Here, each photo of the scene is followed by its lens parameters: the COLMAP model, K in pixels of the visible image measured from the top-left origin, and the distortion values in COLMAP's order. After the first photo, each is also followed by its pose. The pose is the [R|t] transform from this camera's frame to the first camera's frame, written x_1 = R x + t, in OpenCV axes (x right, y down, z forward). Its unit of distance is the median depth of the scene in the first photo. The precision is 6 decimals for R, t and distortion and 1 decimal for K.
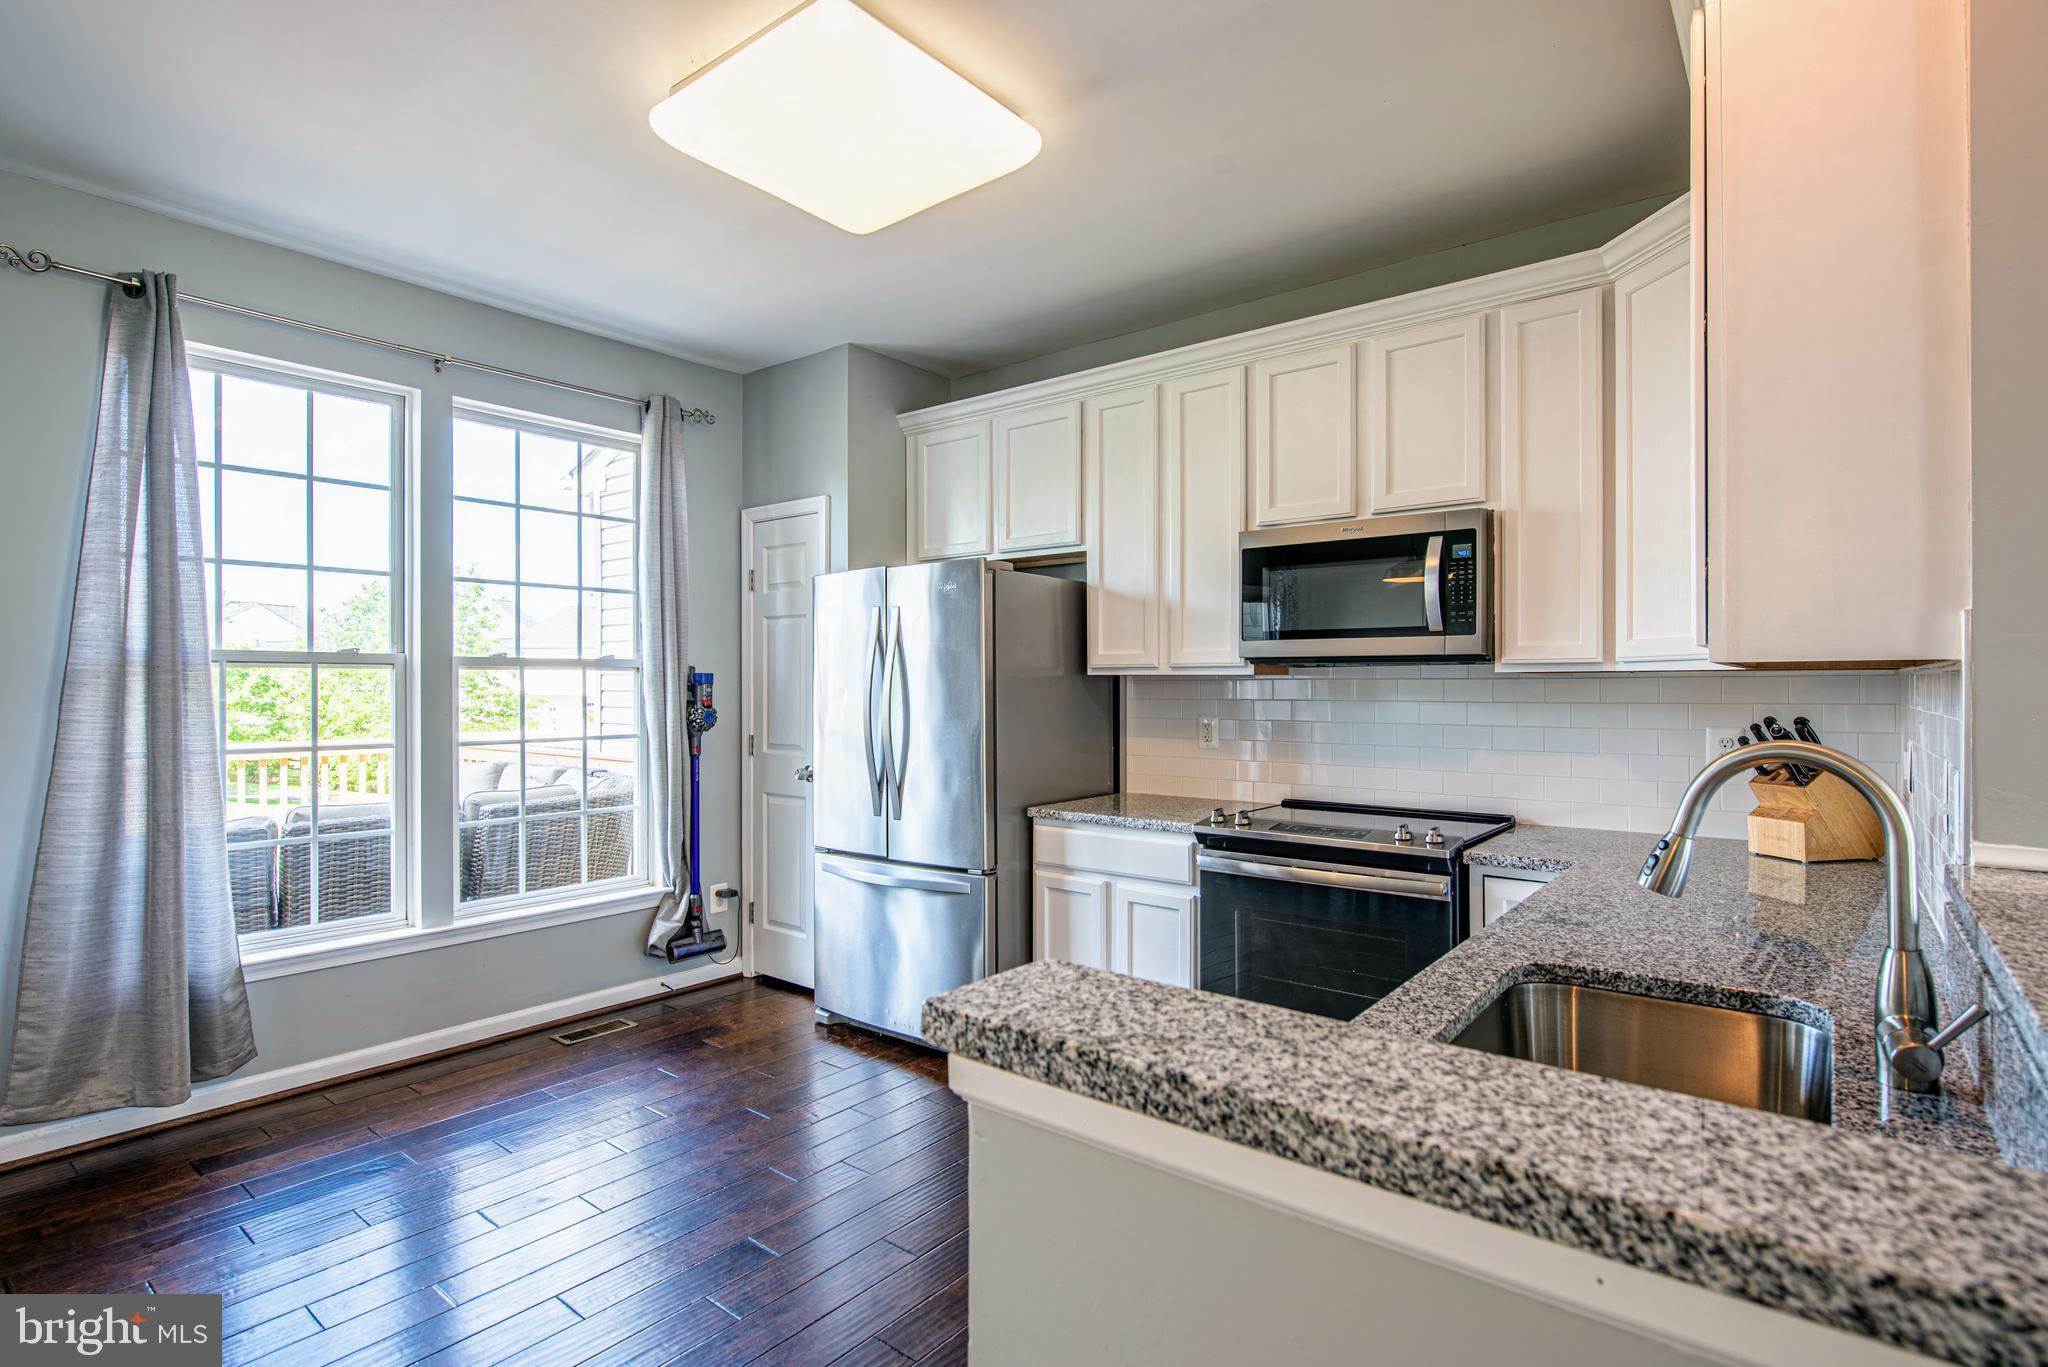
lens RADIAL K [[1017.4, 0, 1024.0], [0, 1017.4, 683.5], [0, 0, 1]] dist [0.000280, 0.000071]
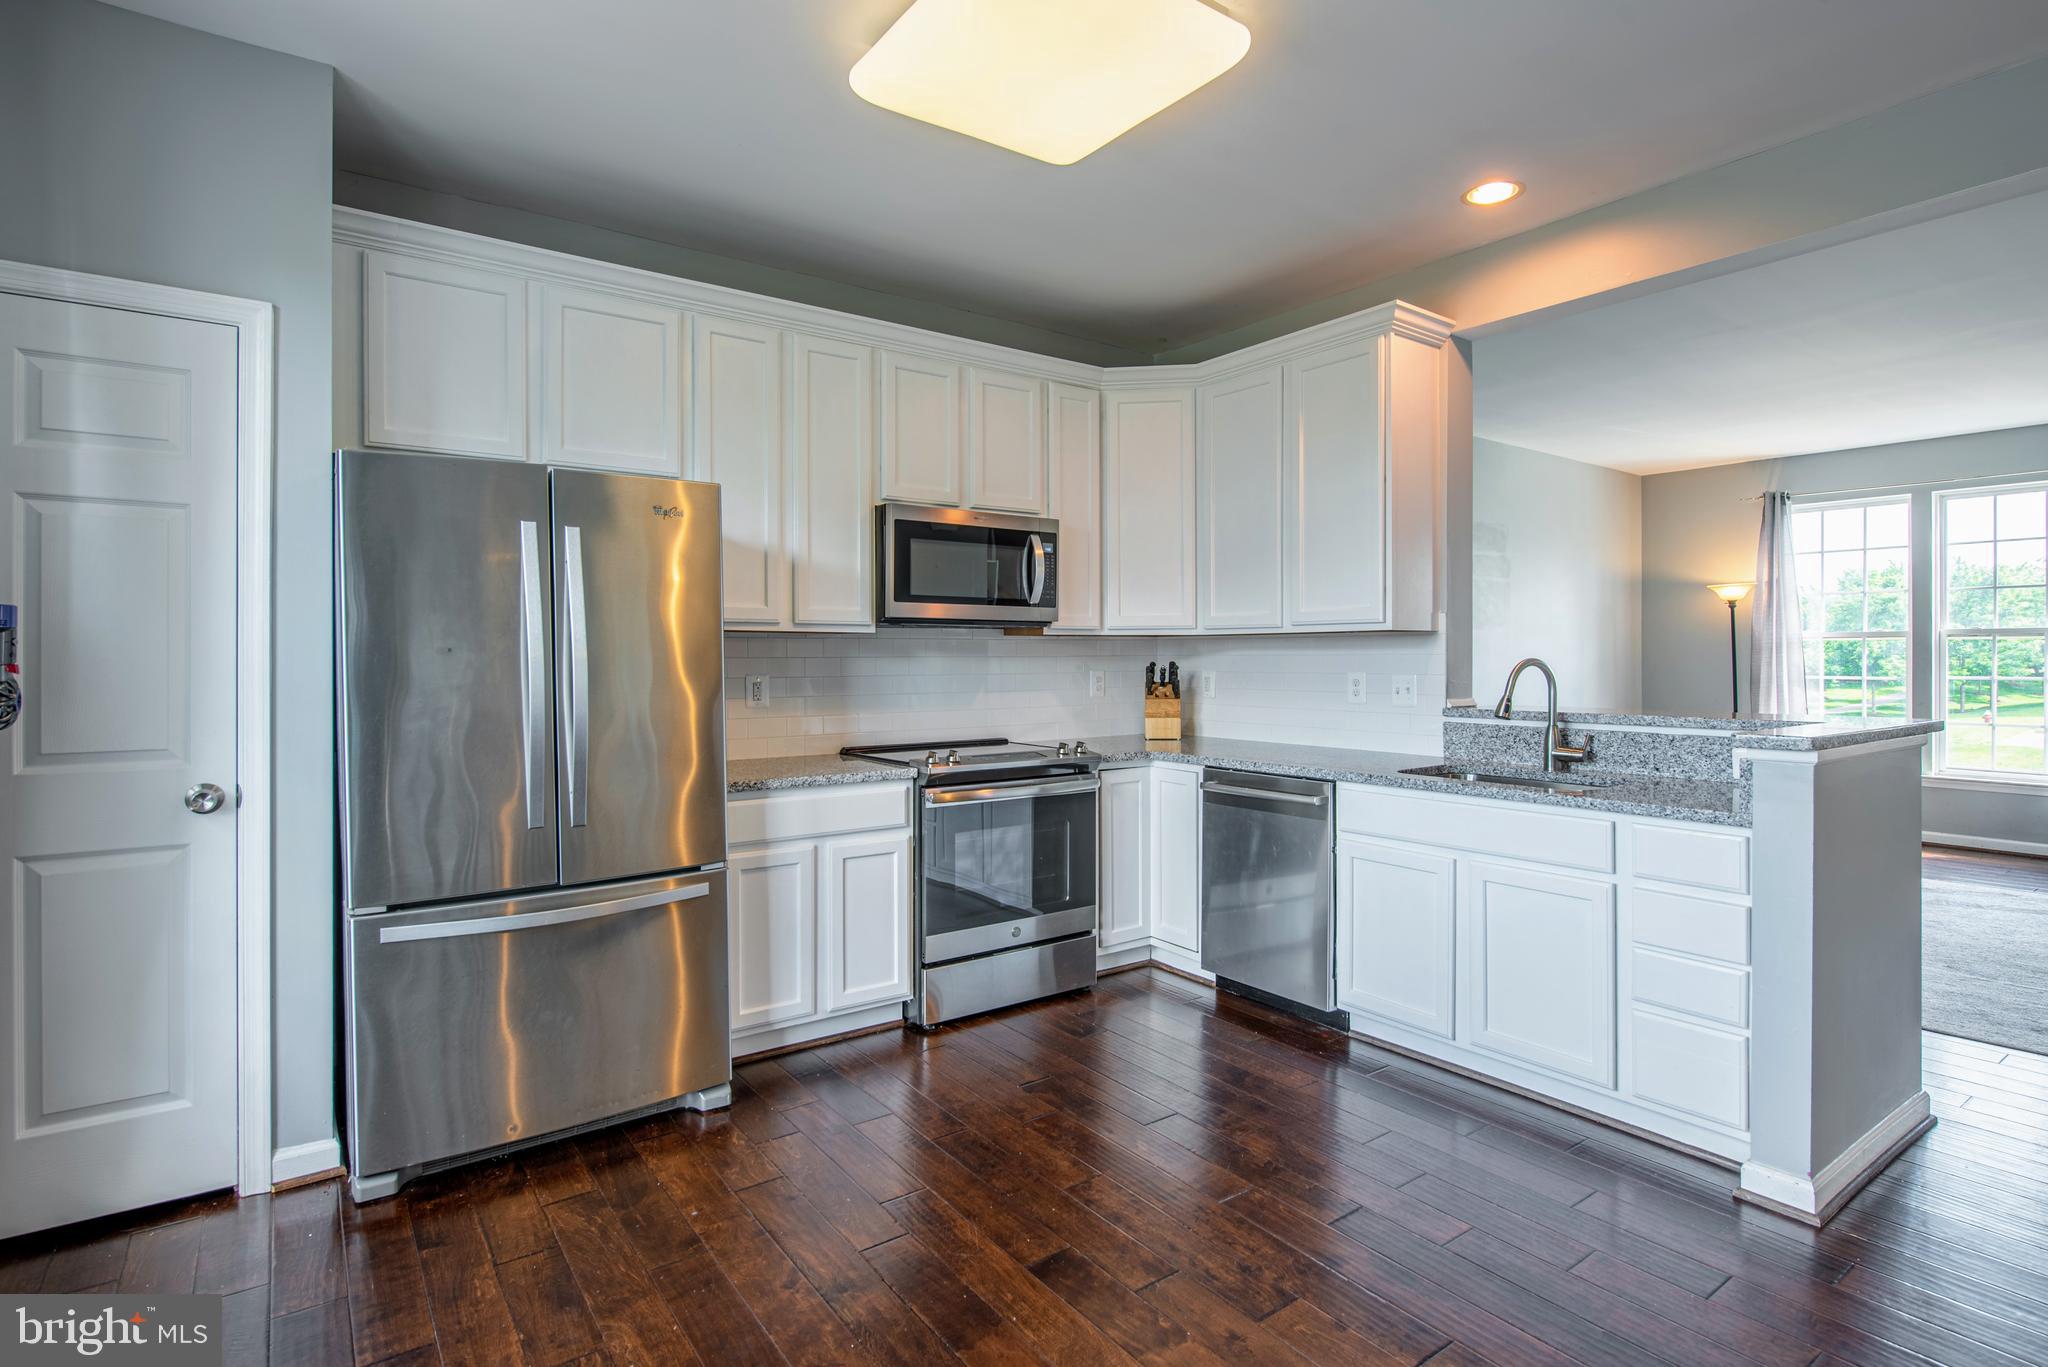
lens RADIAL K [[1025.9, 0, 1023.4], [0, 1025.9, 655.6], [0, 0, 1]] dist [0.000378, -0.000030]
pose [[0.263833, -0.000563, 0.964568, -0.786871], [-0.000431, 1.000000, 0.000702, 0.014607], [-0.964568, -0.000601, 0.263832, 0.544801]]
